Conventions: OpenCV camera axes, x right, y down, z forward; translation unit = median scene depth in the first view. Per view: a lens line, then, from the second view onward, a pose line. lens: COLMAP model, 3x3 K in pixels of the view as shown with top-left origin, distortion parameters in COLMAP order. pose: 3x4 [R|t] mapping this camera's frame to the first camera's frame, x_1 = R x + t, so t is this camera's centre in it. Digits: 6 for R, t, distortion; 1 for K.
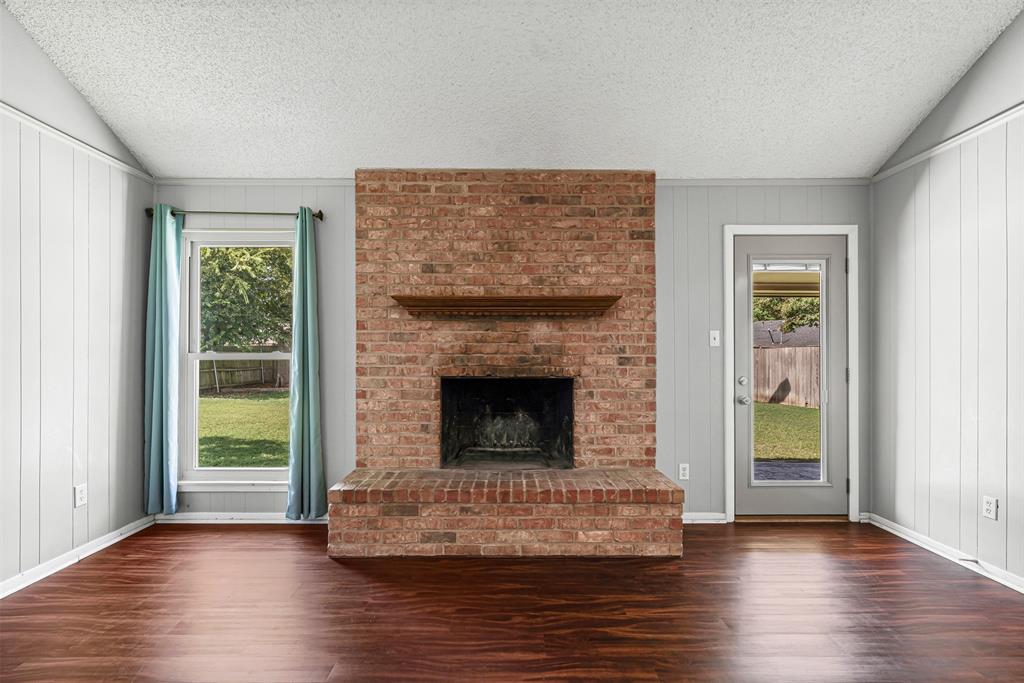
lens RADIAL K [[485.9, 0, 523.0], [0, 485.9, 353.1], [0, 0, 1]] dist [-0.002948, 0.000032]
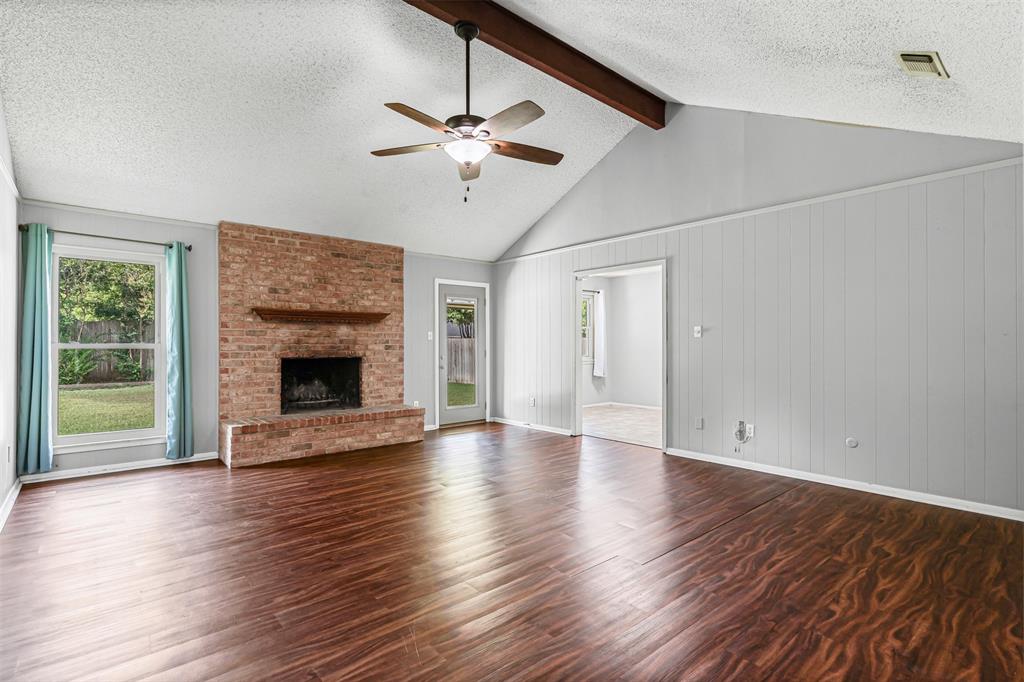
lens RADIAL K [[485.9, 0, 523.0], [0, 485.9, 352.6], [0, 0, 1]] dist [-0.002948, 0.000032]
pose [[0.760320, -0.013102, 0.649416, -0.608297], [-0.001017, 0.999771, 0.021361, -0.004788], [-0.649548, -0.016902, 0.760133, -0.749964]]
